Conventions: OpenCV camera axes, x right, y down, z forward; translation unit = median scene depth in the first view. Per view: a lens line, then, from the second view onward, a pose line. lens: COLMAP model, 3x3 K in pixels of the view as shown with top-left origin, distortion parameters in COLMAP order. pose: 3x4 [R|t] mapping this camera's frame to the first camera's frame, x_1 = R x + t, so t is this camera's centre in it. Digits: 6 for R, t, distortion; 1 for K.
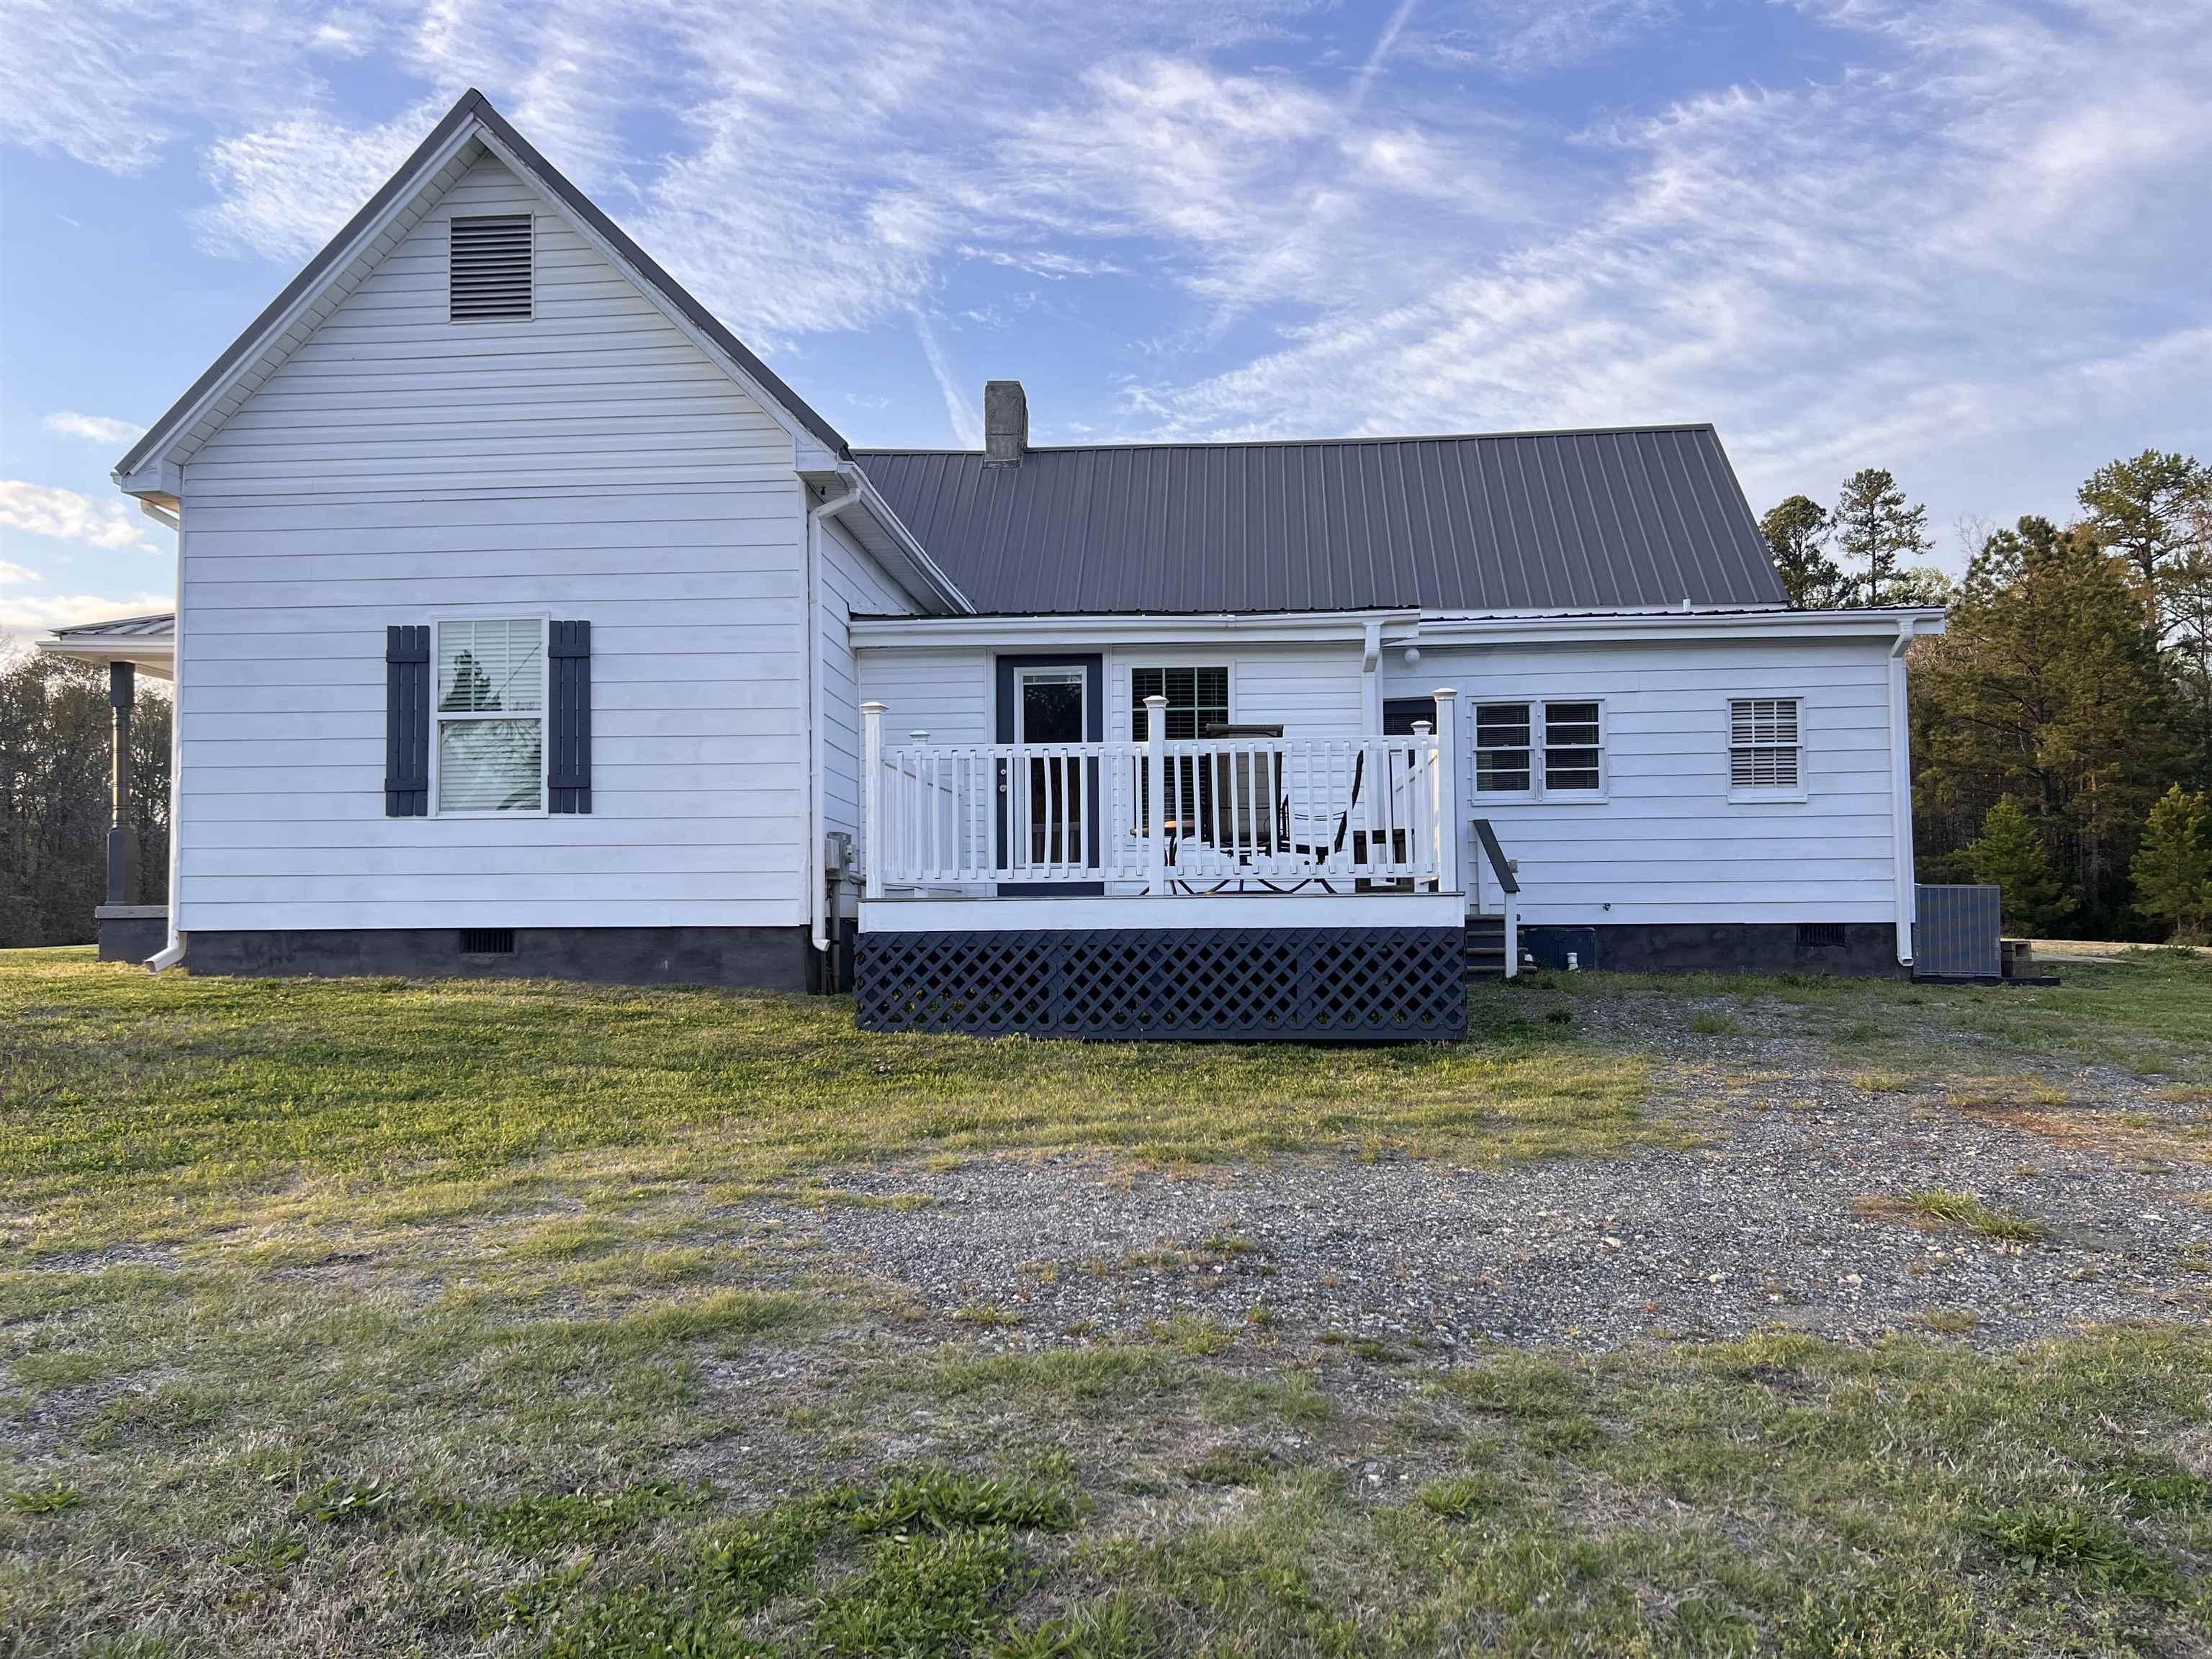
lens RADIAL K [[1666.6, 0, 1120.1], [0, 1666.6, 831.5], [0, 0, 1]] dist [0.062498, -0.080794]
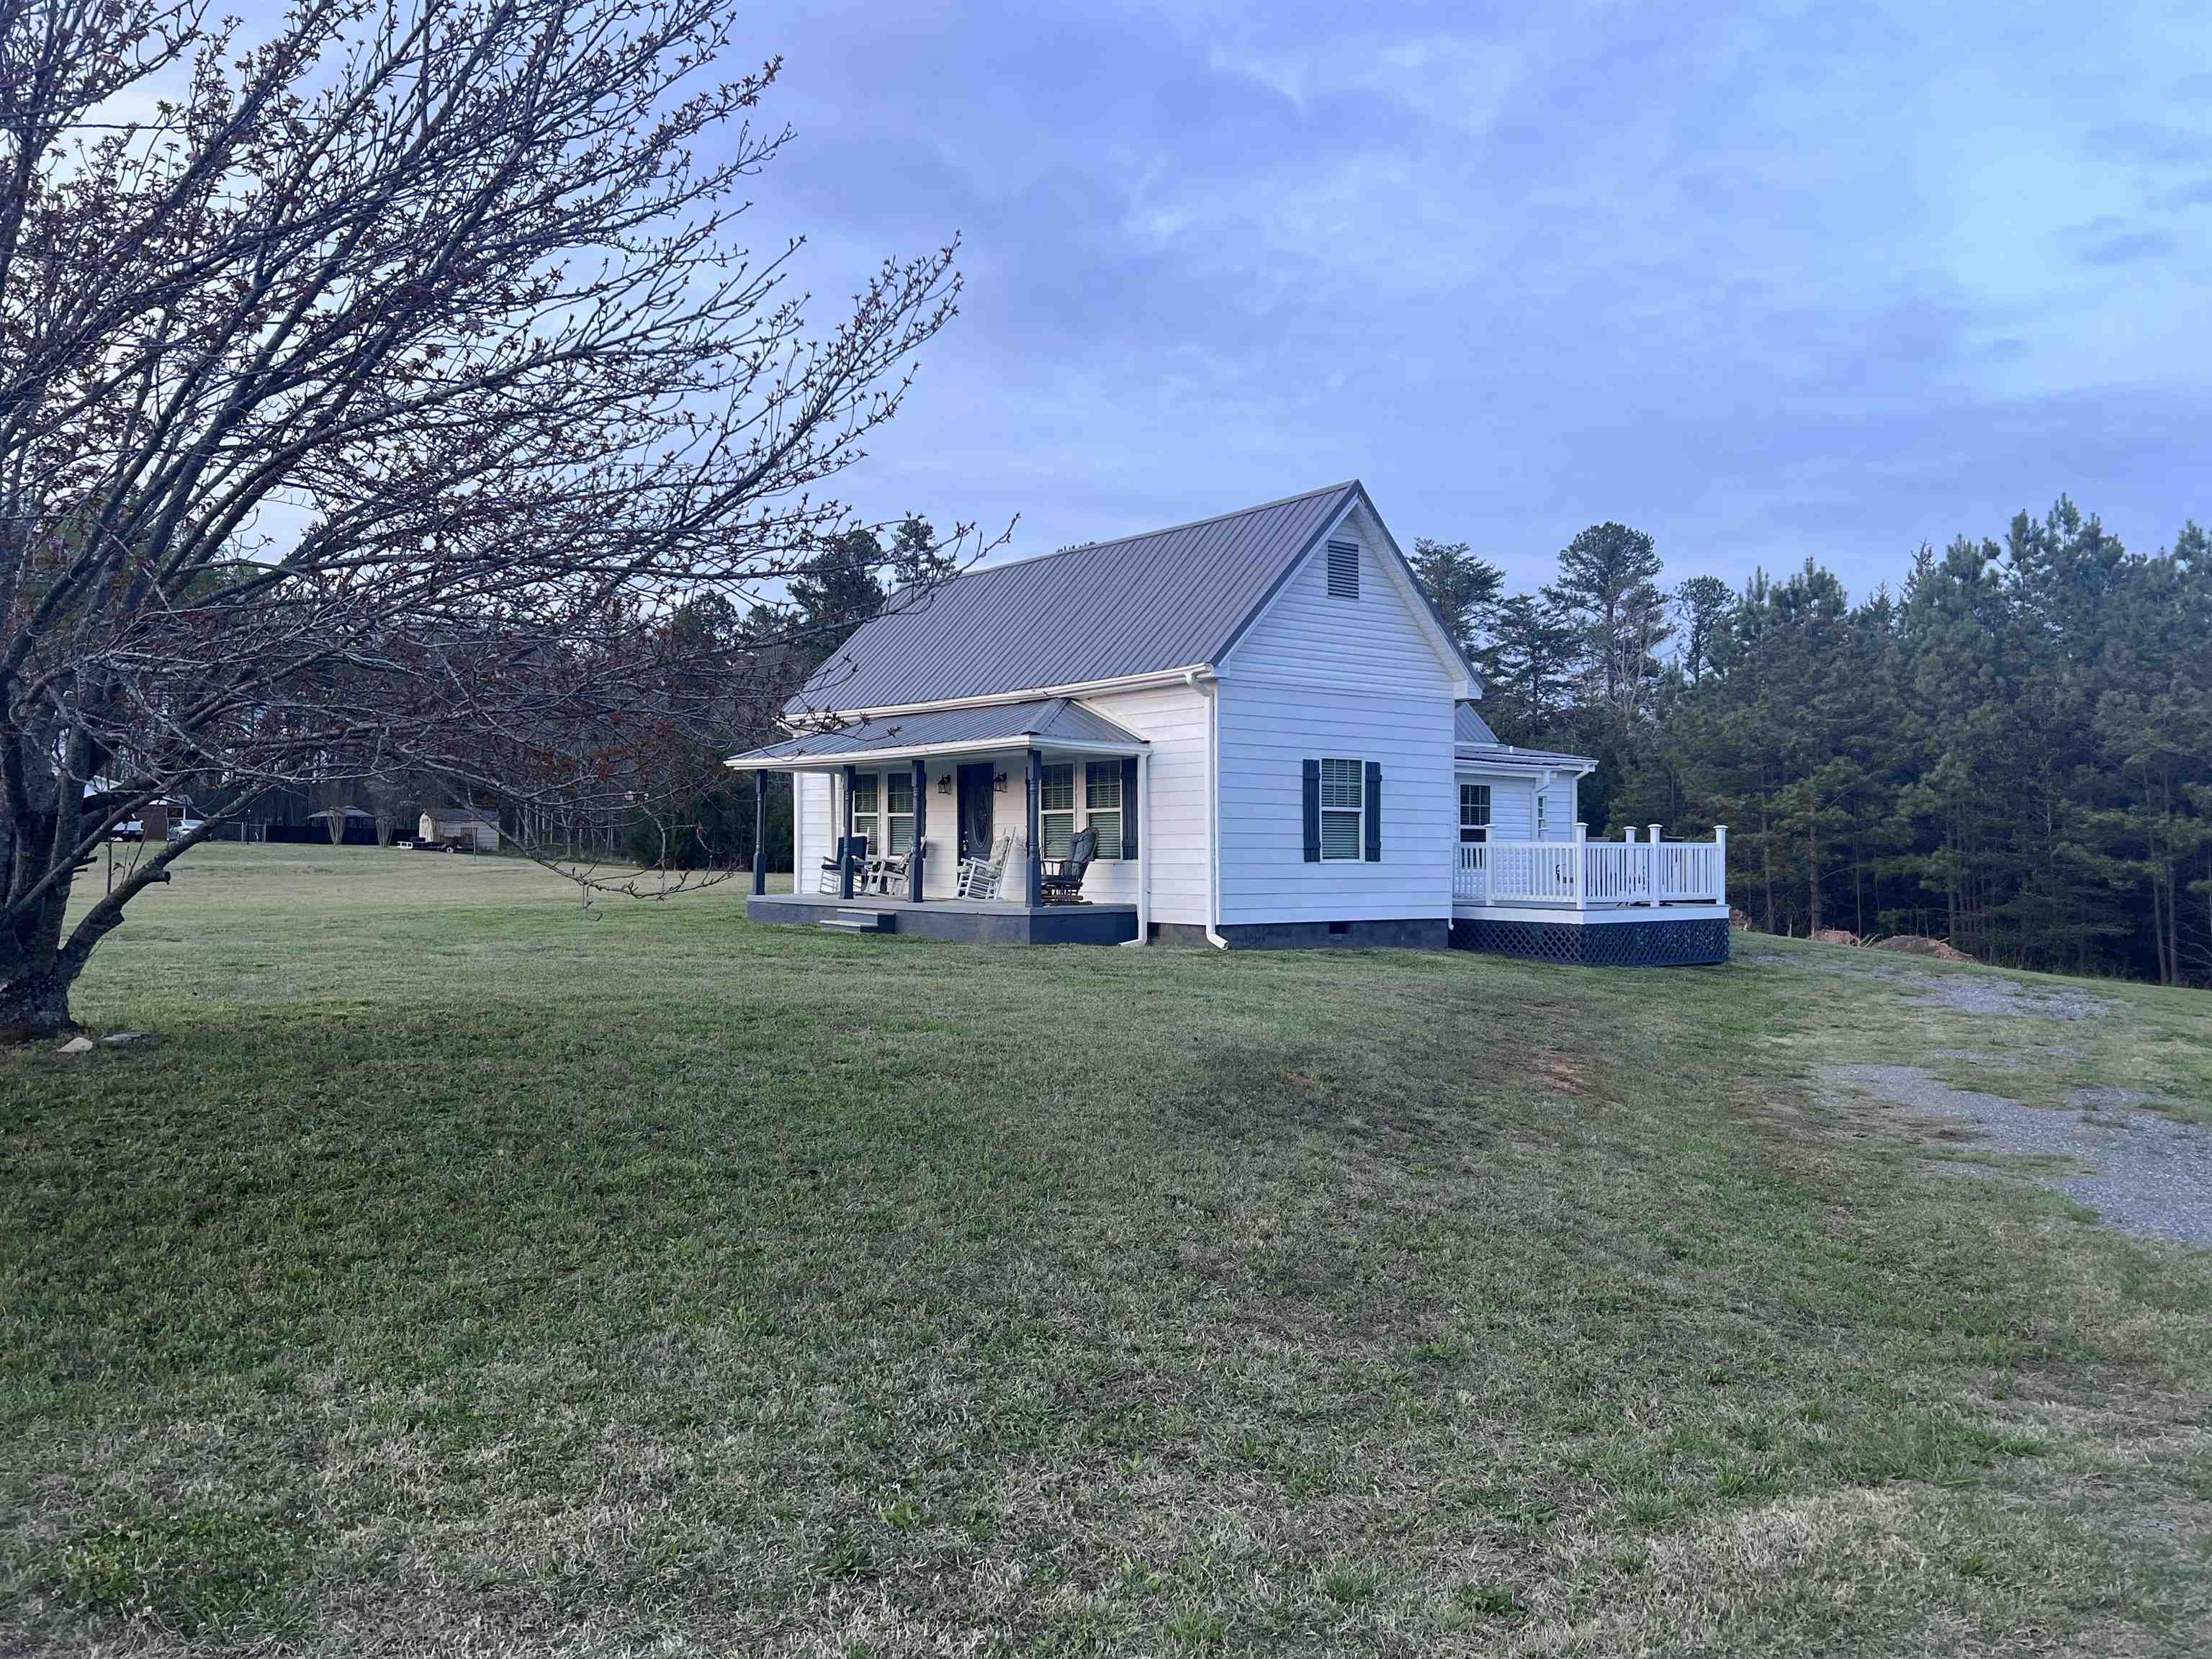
lens RADIAL K [[1666.6, 0, 1106.3], [0, 1666.6, 833.4], [0, 0, 1]] dist [0.062498, -0.080794]
pose [[0.720929, 0.017199, 0.692795, -1.866177], [-0.046416, 0.998646, 0.023509, -0.073439], [-0.691452, -0.049105, 0.720751, -0.179252]]
